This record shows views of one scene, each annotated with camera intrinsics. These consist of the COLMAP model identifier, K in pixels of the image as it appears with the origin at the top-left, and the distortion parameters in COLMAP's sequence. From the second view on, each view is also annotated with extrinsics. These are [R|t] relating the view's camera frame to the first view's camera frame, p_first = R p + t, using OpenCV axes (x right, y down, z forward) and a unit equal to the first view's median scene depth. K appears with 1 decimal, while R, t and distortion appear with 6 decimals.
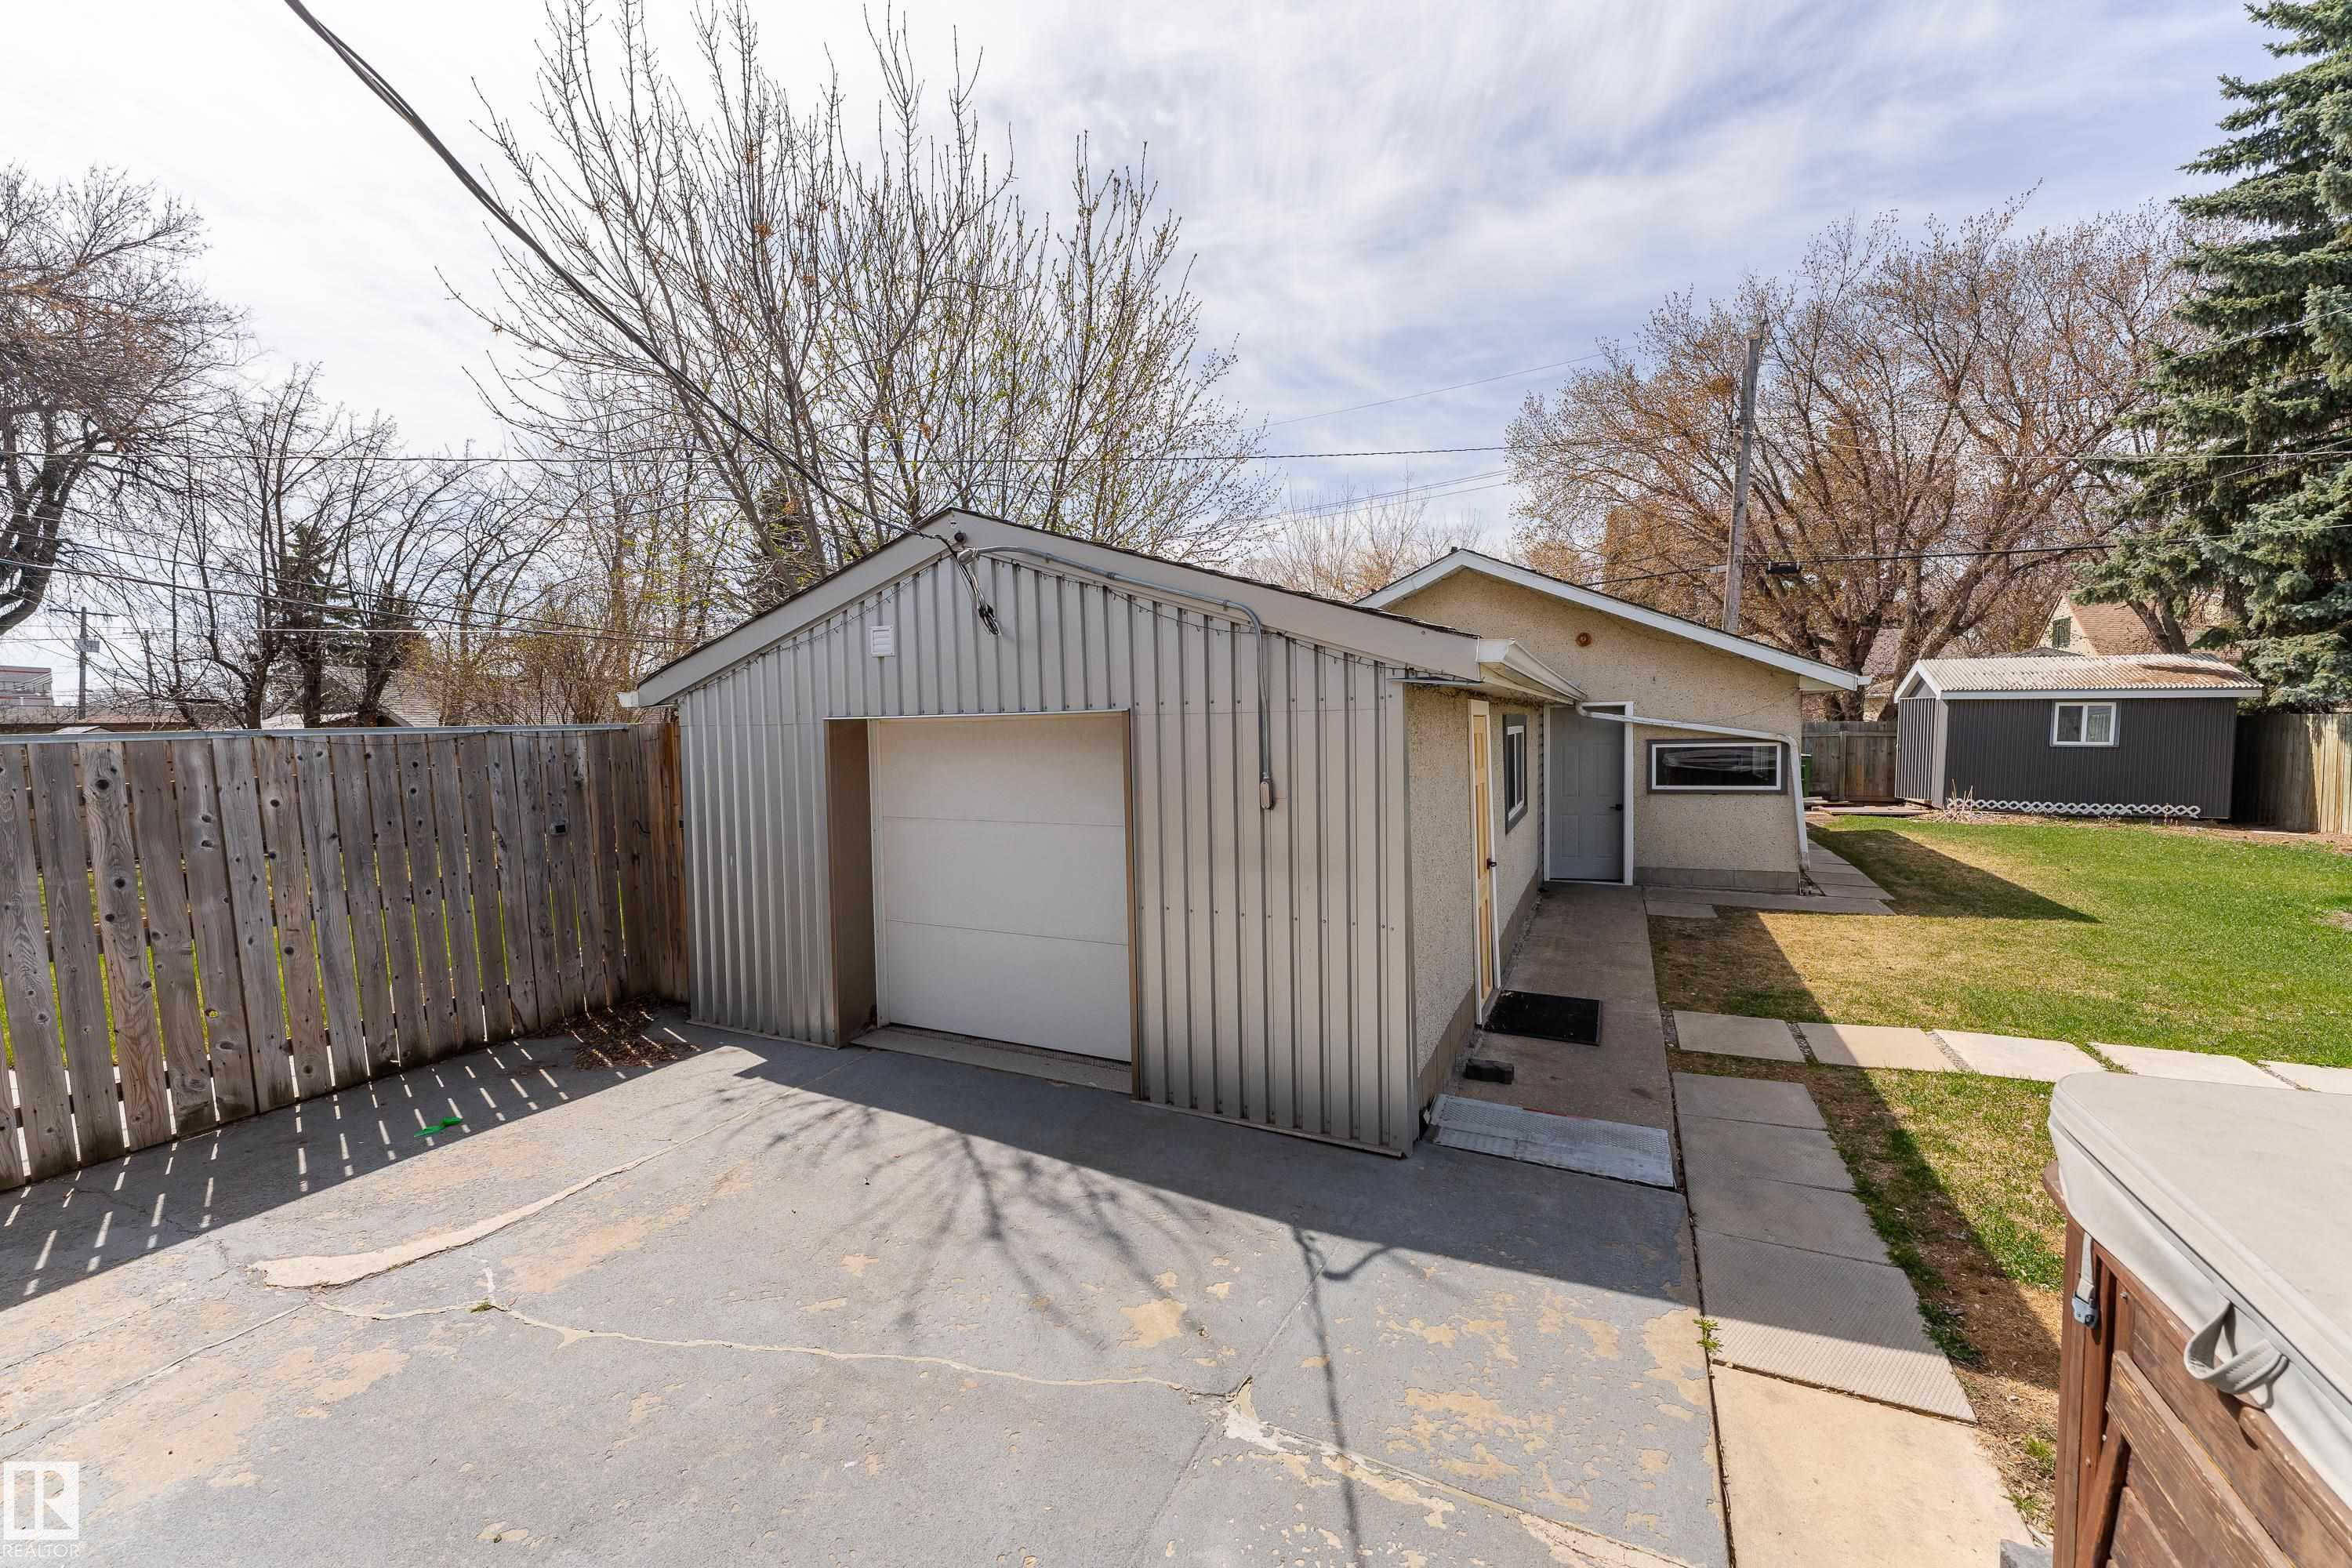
lens RADIAL K [[976.2, 0, 1169.0], [0, 976.2, 768.4], [0, 0, 1]] dist [-0.000913, 0.000279]
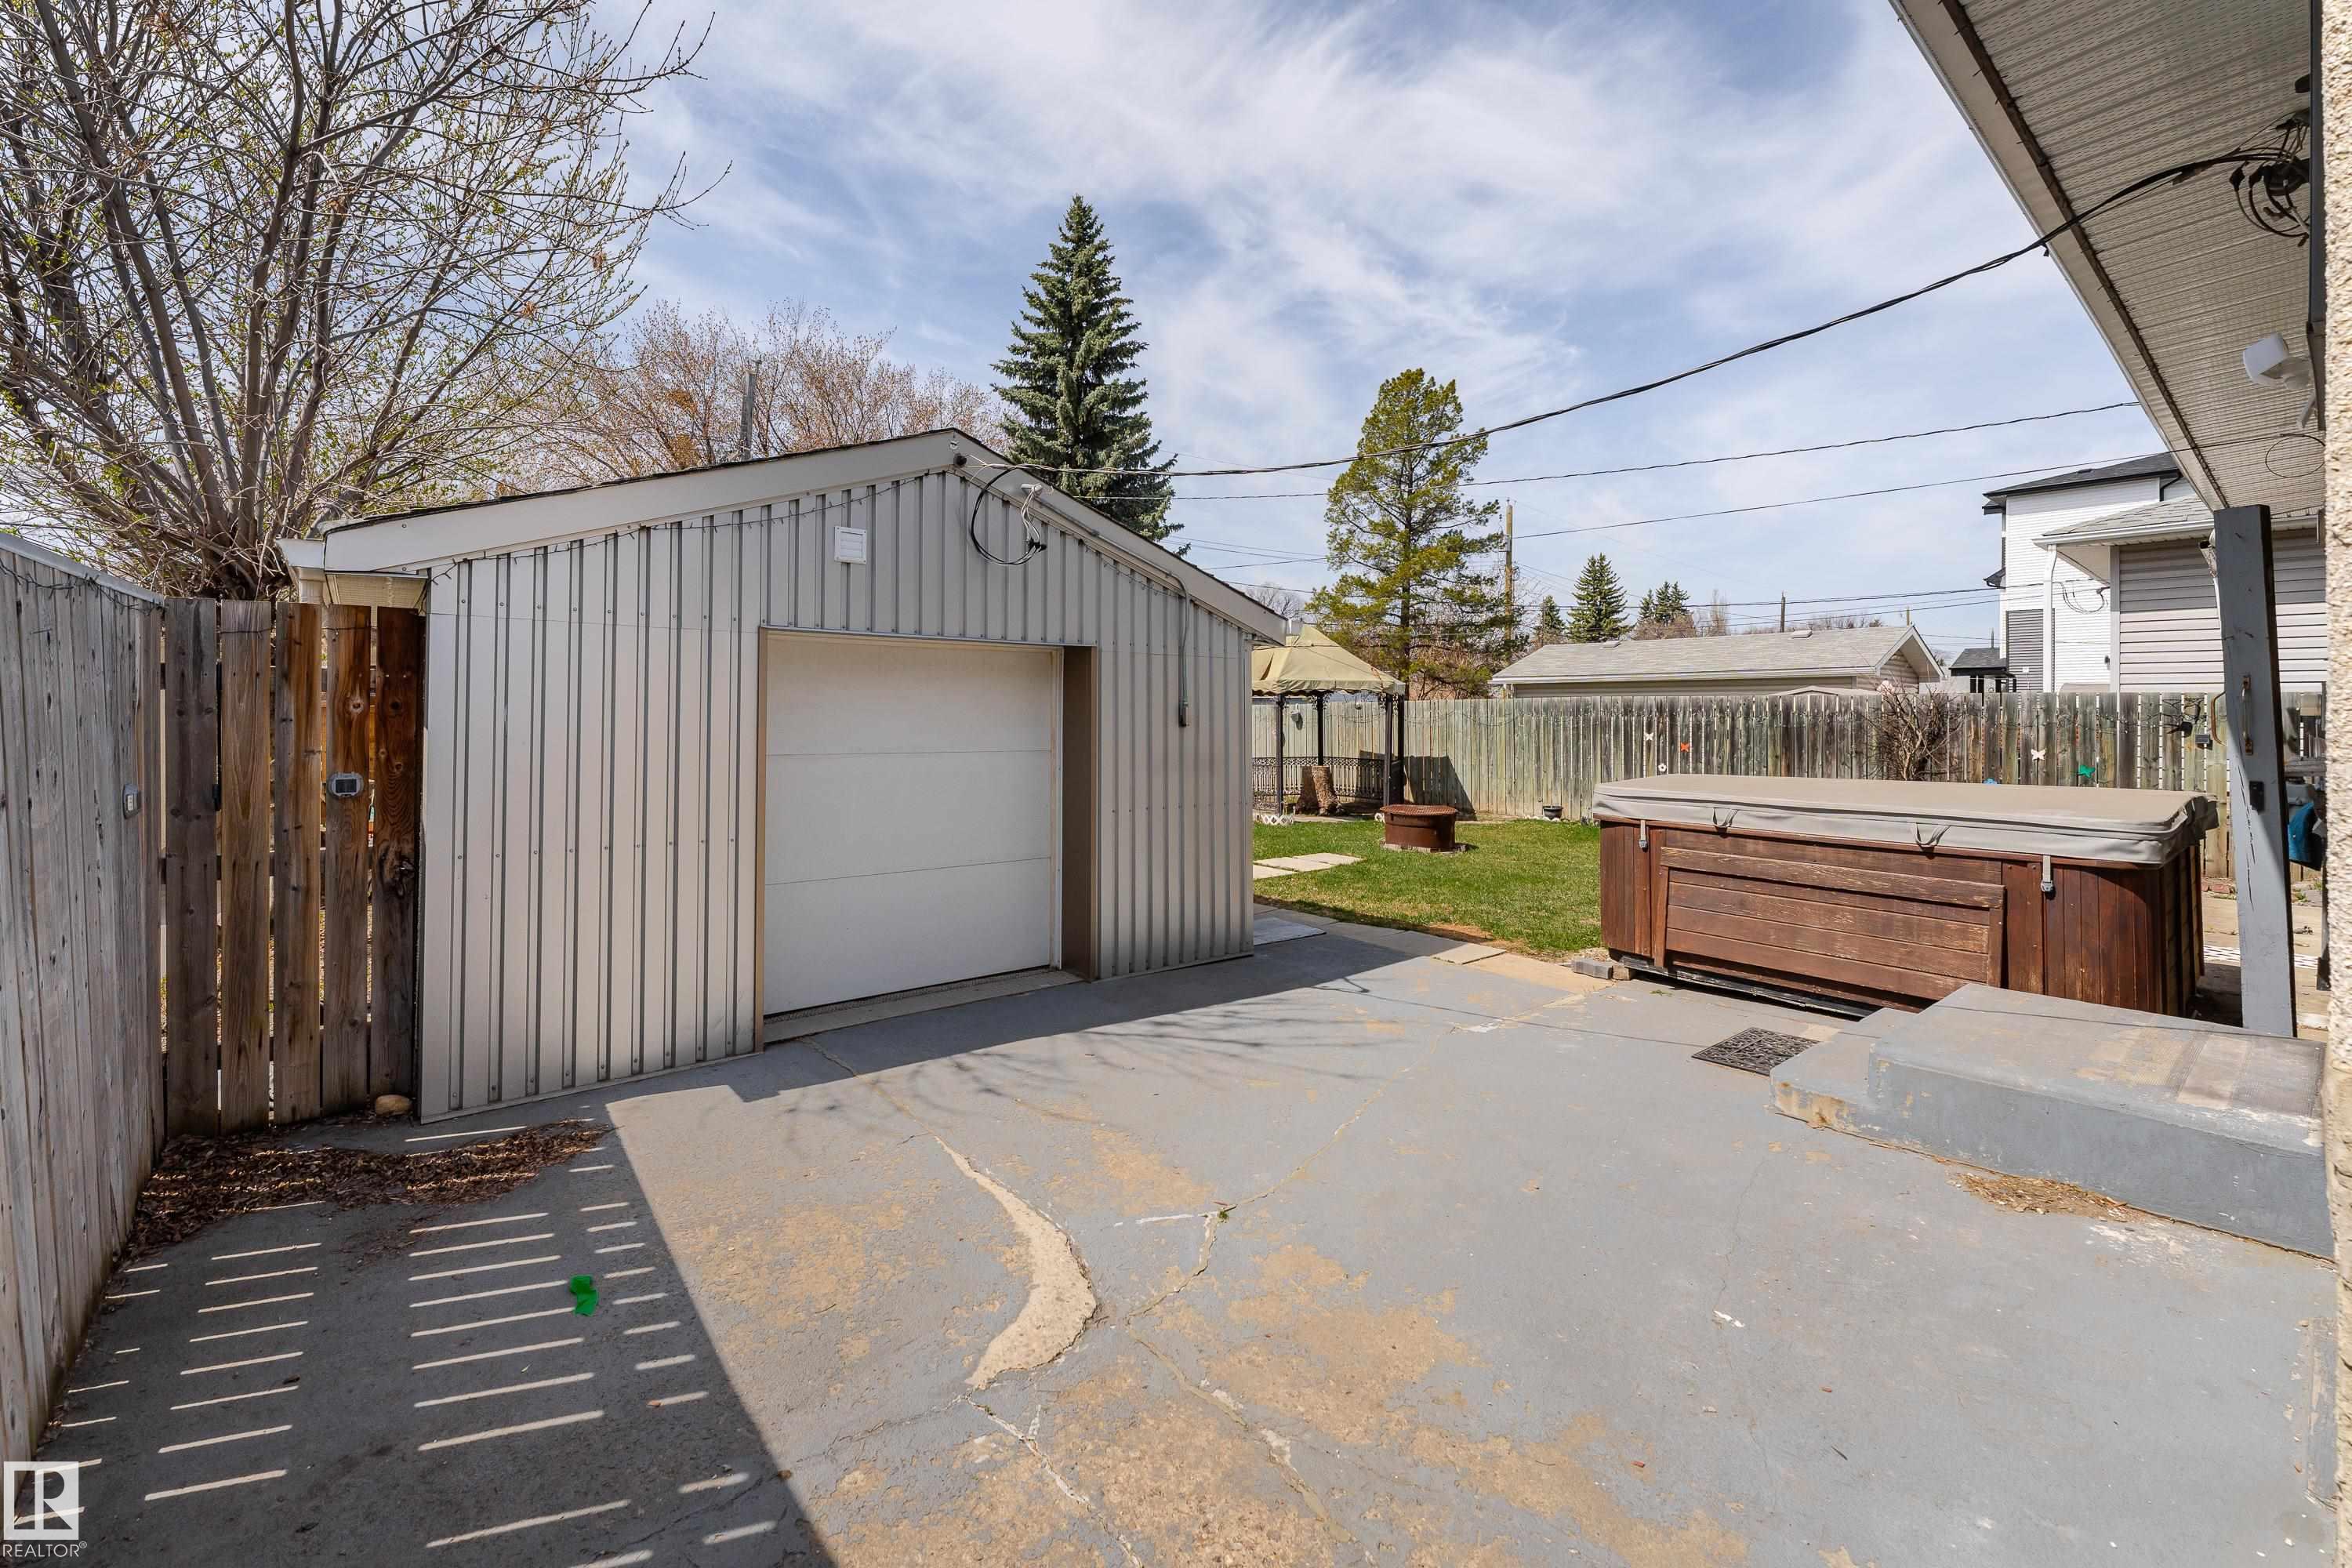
lens RADIAL K [[1007.3, 0, 1165.6], [0, 1007.3, 691.1], [0, 0, 1]] dist [0.004640, -0.000093]
pose [[0.385505, 0.041820, 0.921758, -0.866070], [0.030730, 0.997836, -0.058123, 0.051999], [-0.922194, 0.050733, 0.383385, 0.342164]]
